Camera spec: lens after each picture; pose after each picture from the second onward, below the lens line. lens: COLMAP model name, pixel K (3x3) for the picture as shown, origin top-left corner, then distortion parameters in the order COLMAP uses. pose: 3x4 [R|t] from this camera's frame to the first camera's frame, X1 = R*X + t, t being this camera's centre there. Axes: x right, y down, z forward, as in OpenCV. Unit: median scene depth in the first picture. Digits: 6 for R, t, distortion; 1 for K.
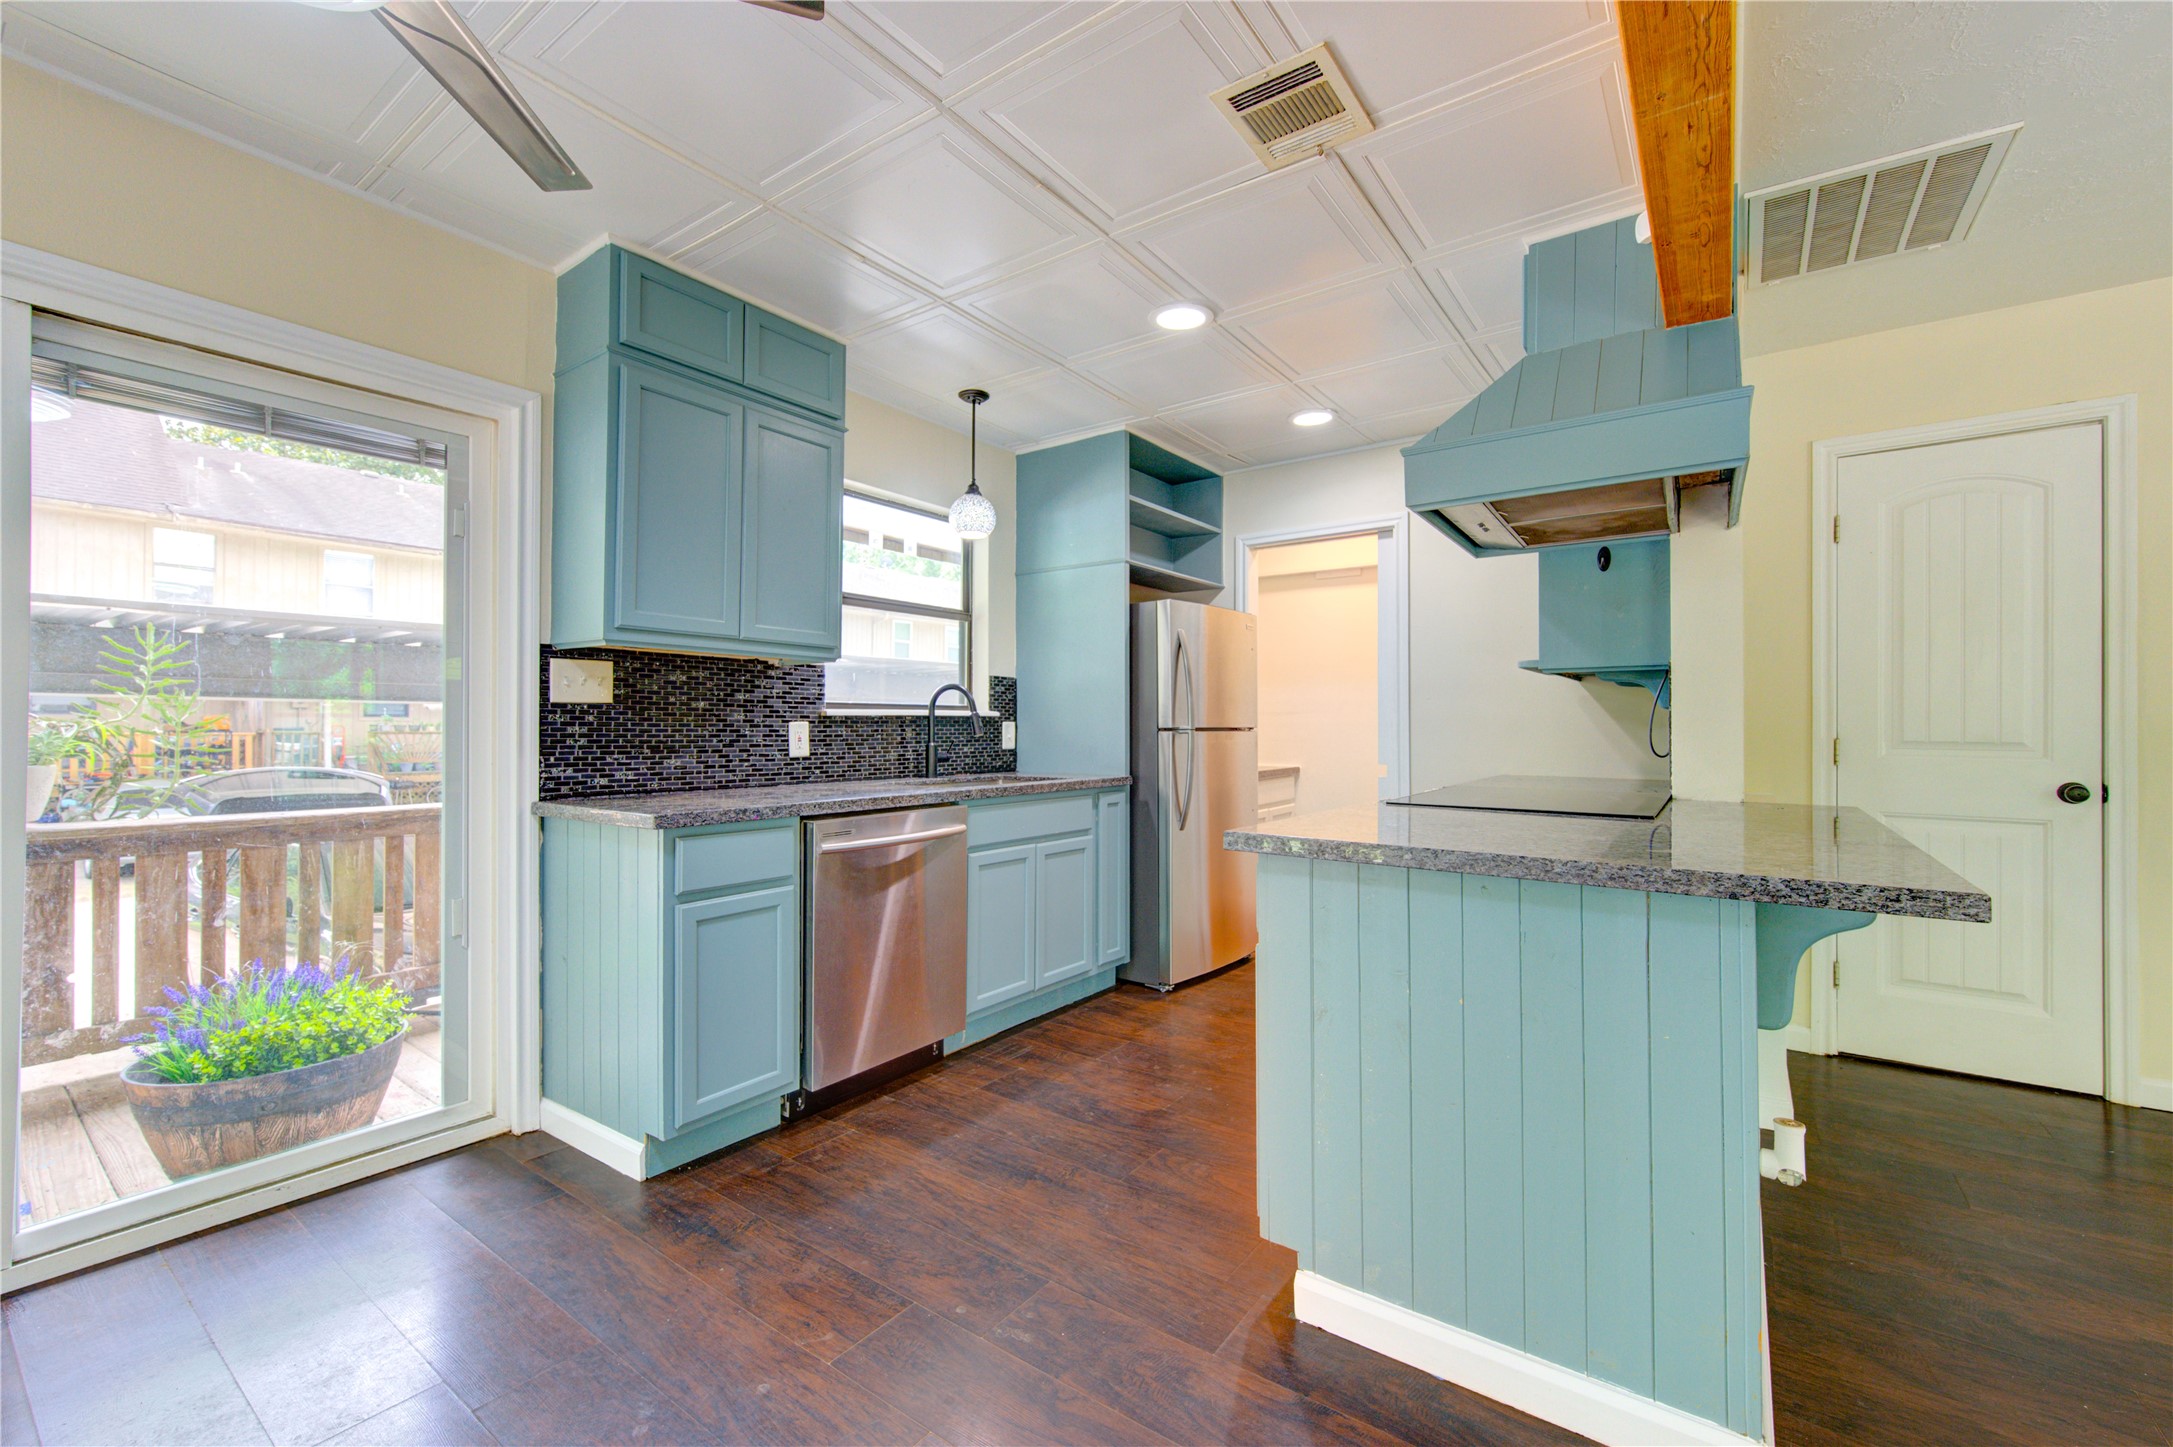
lens RADIAL K [[854.7, 0, 1088.5], [0, 854.7, 714.3], [0, 0, 1]] dist [-0.001503, 0.000282]
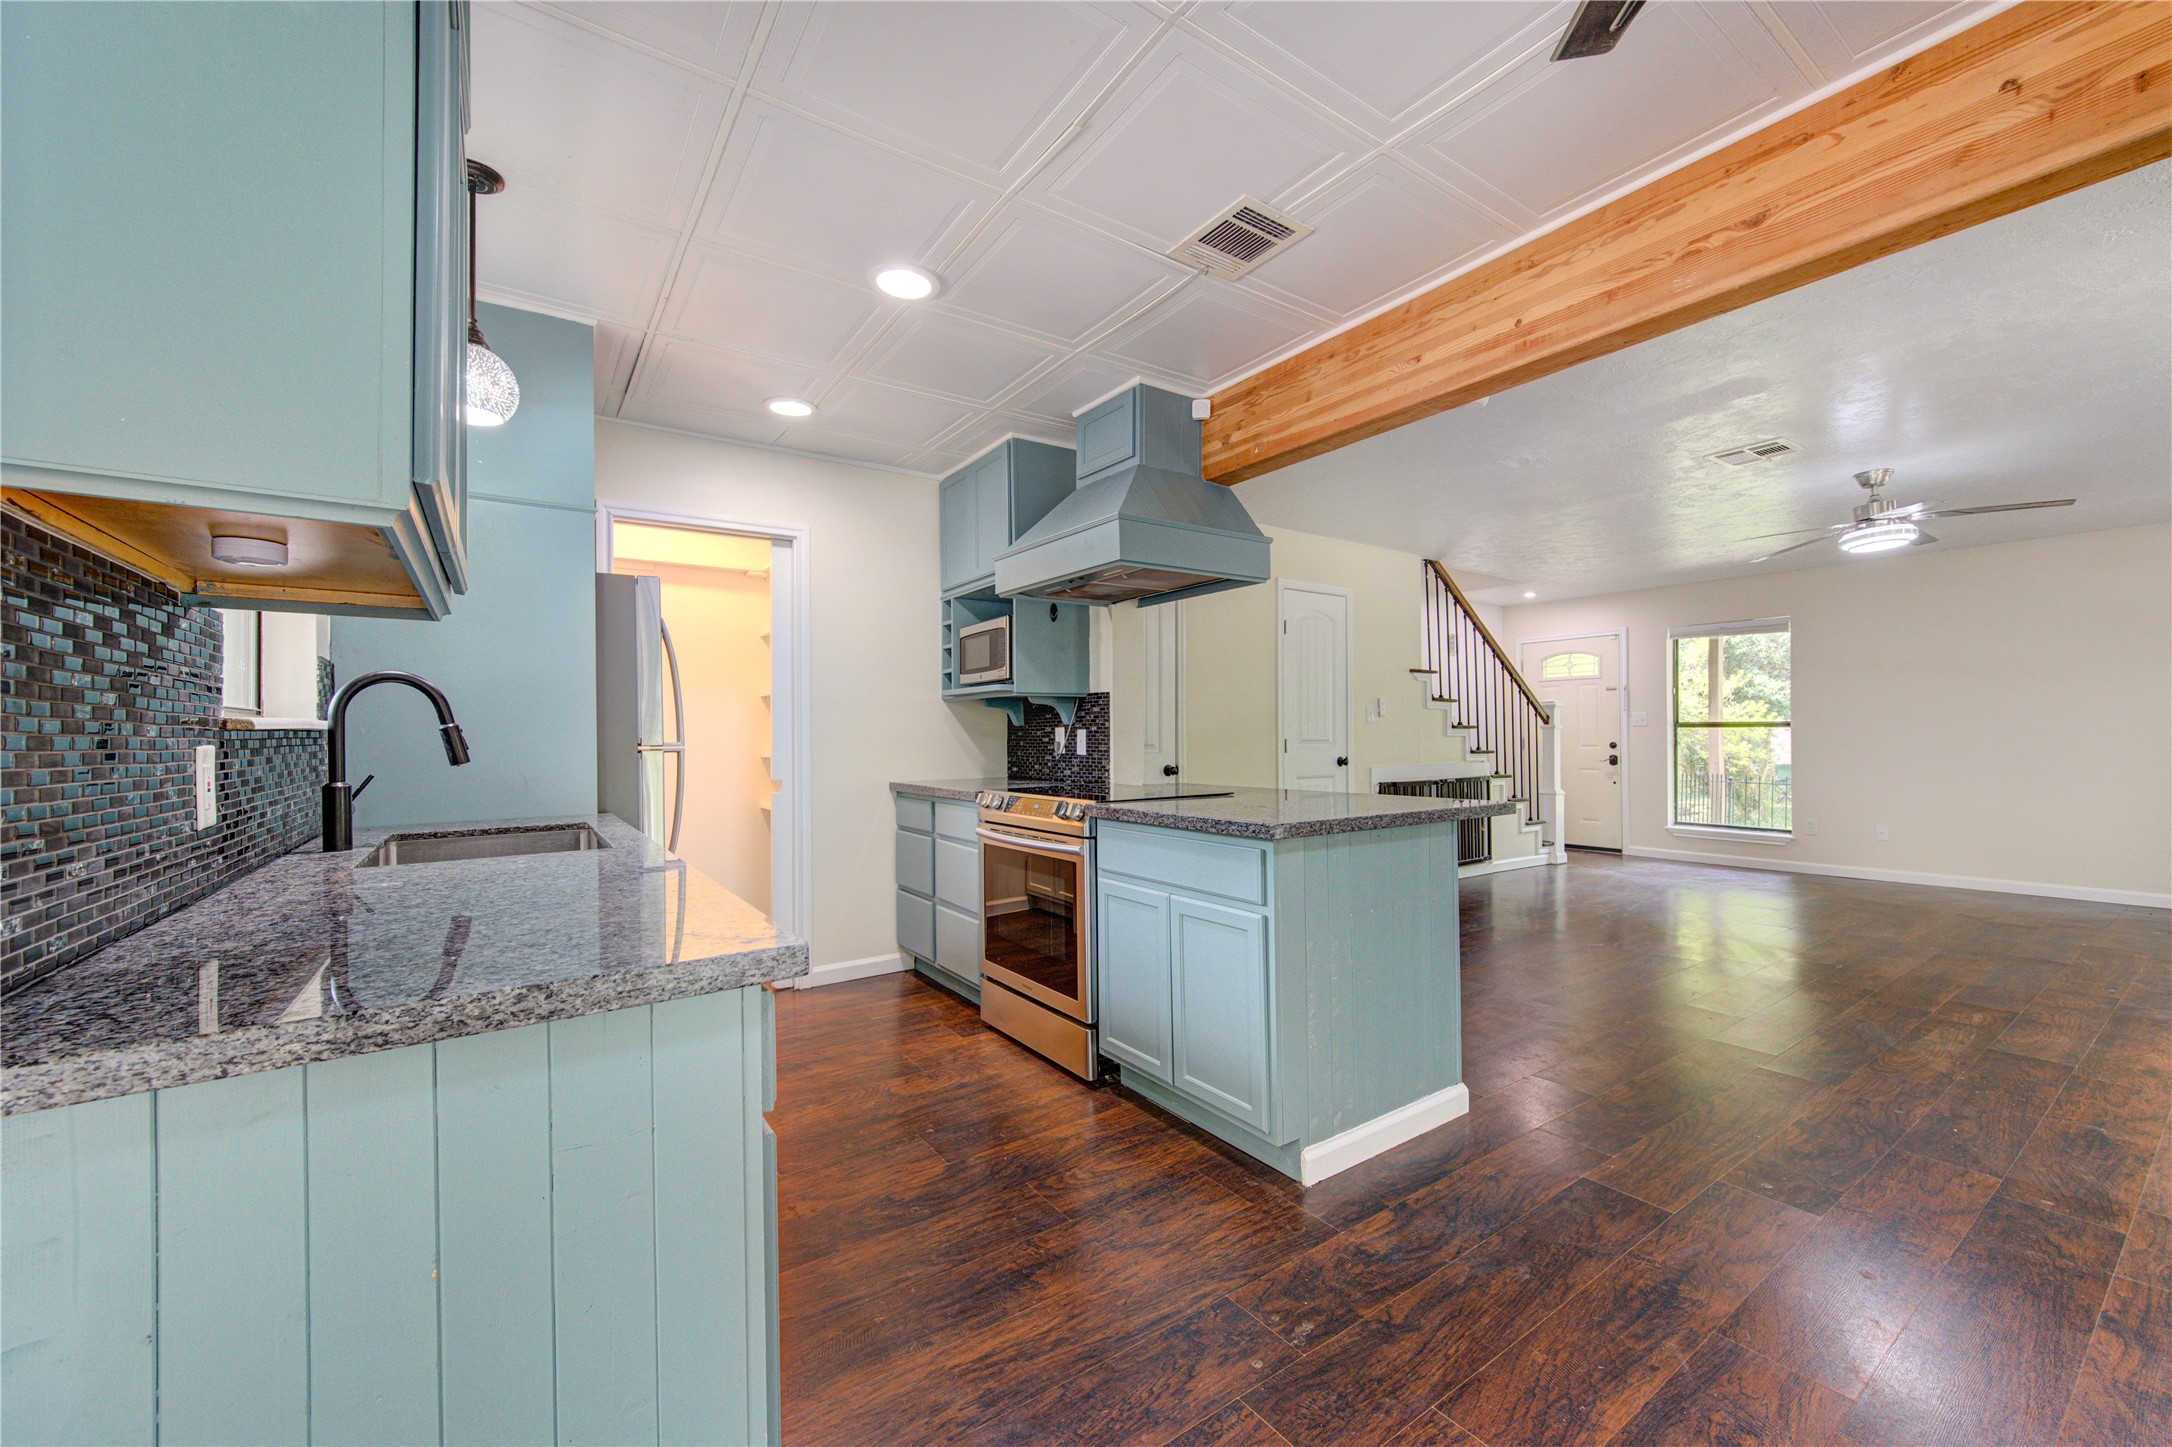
lens RADIAL K [[854.3, 0, 1101.3], [0, 854.3, 725.0], [0, 0, 1]] dist [-0.001503, 0.000282]
pose [[0.338081, 0.003877, 0.941109, -0.634096], [-0.000996, 0.999992, -0.003762, 0.000330], [-0.941116, 0.000334, 0.338083, 0.490997]]
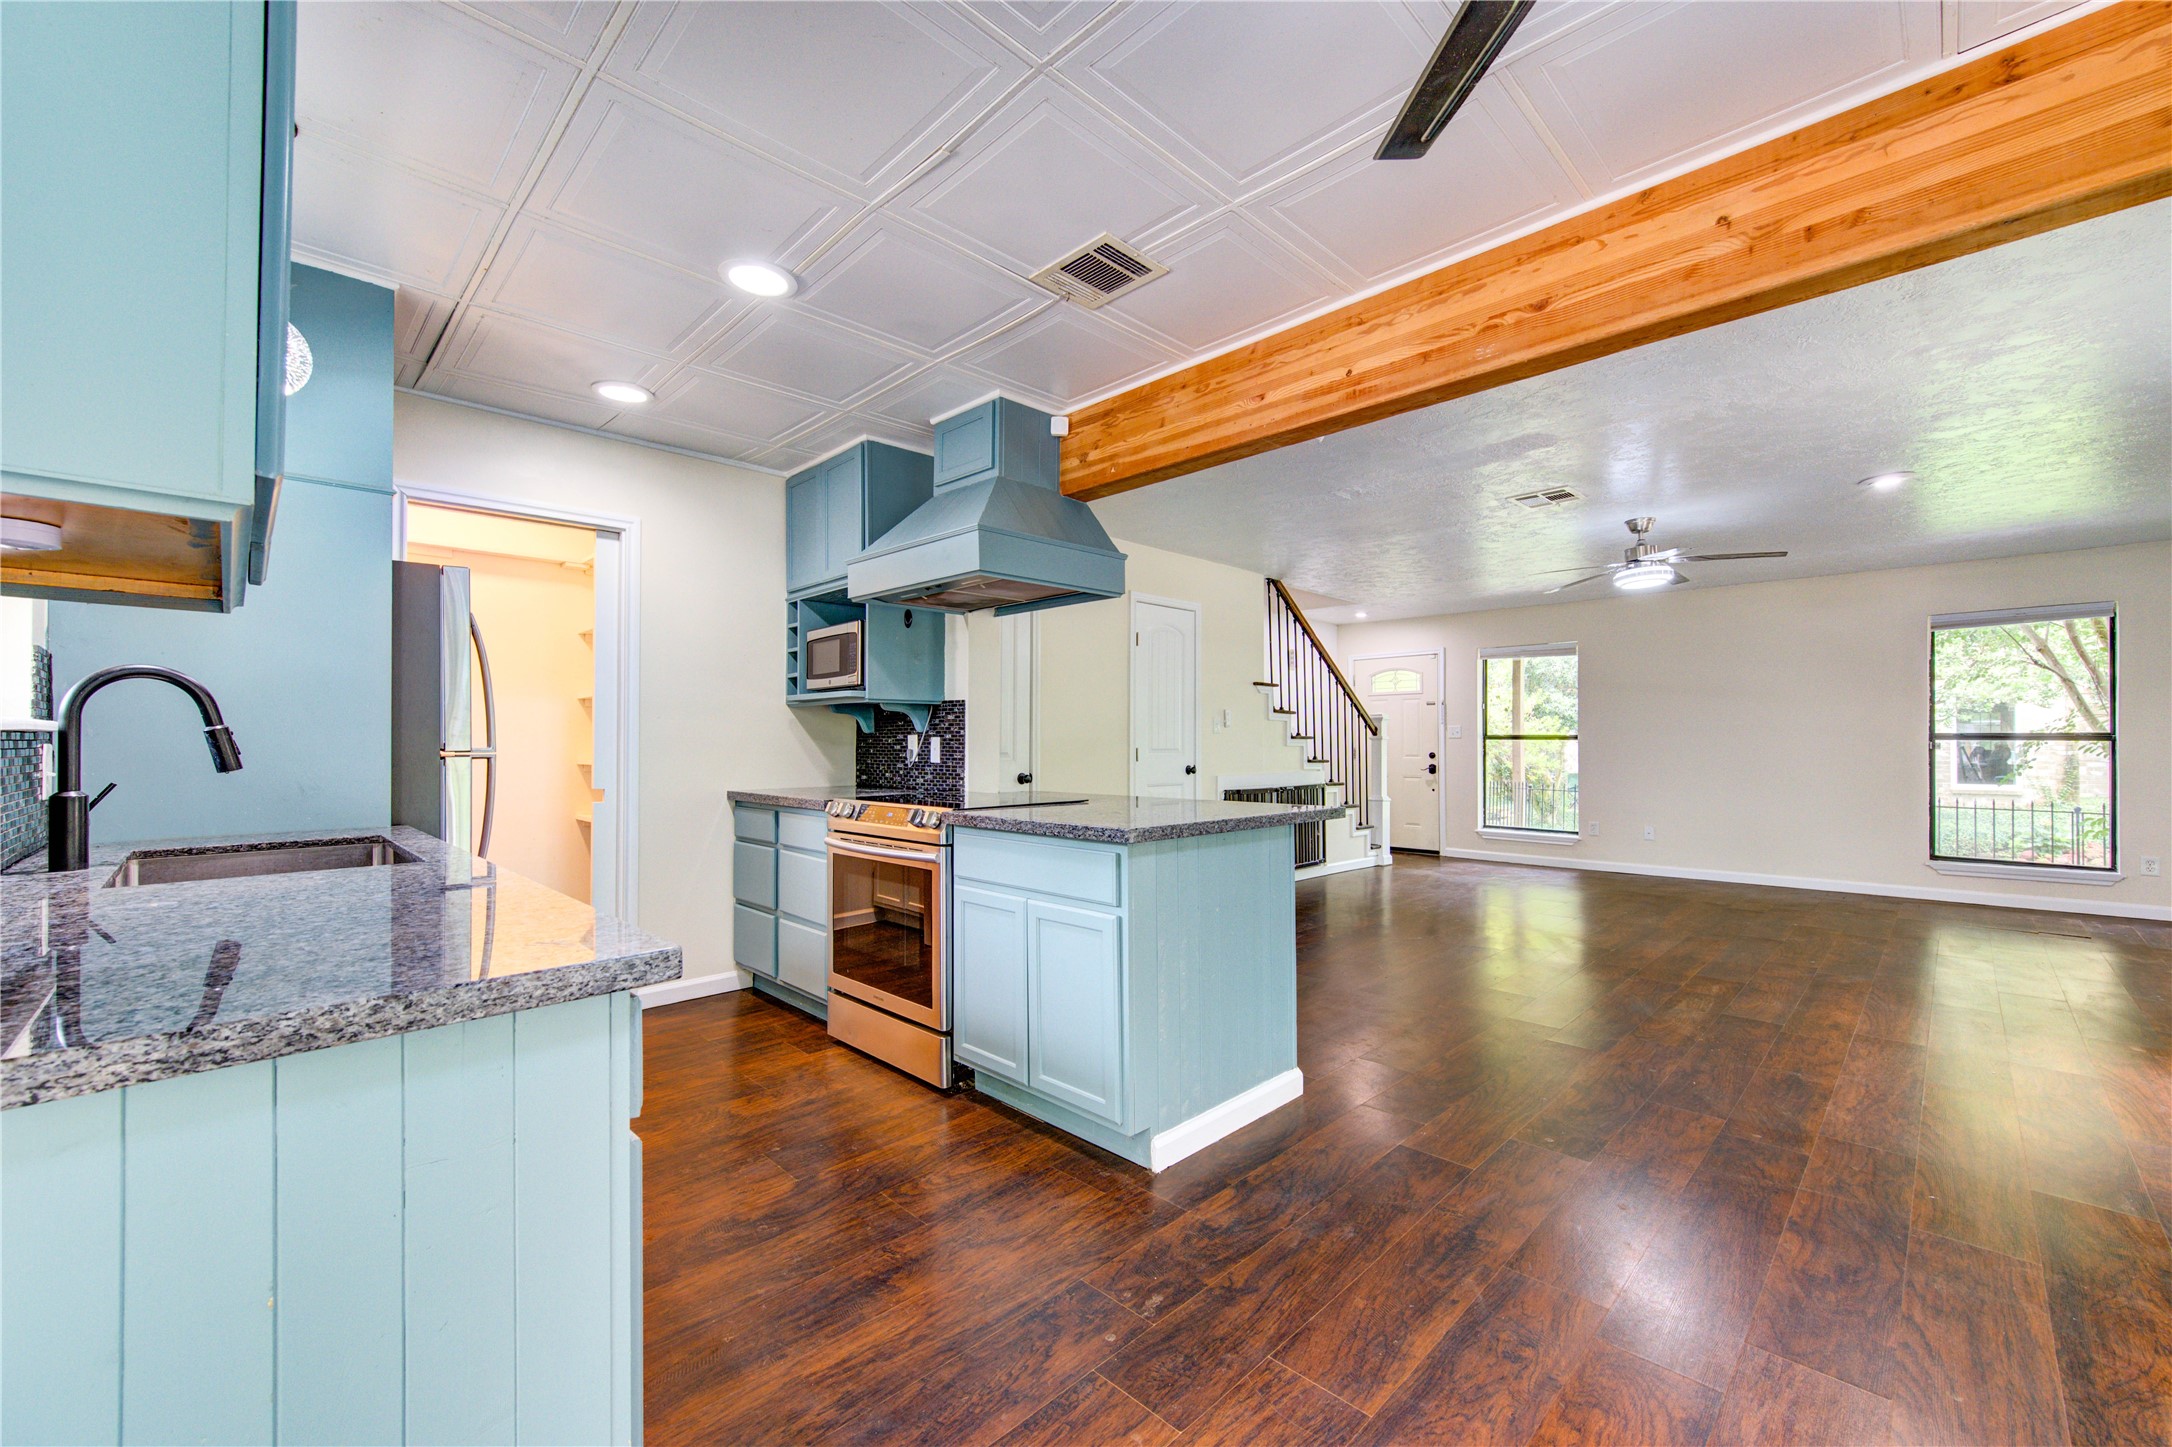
lens RADIAL K [[854.3, 0, 1091.1], [0, 854.3, 725.1], [0, 0, 1]] dist [-0.001503, 0.000282]
pose [[0.185033, 0.015406, 0.982612, -0.662106], [-0.008996, 0.999862, -0.013982, 0.000022], [-0.982691, -0.006253, 0.185146, 0.490506]]
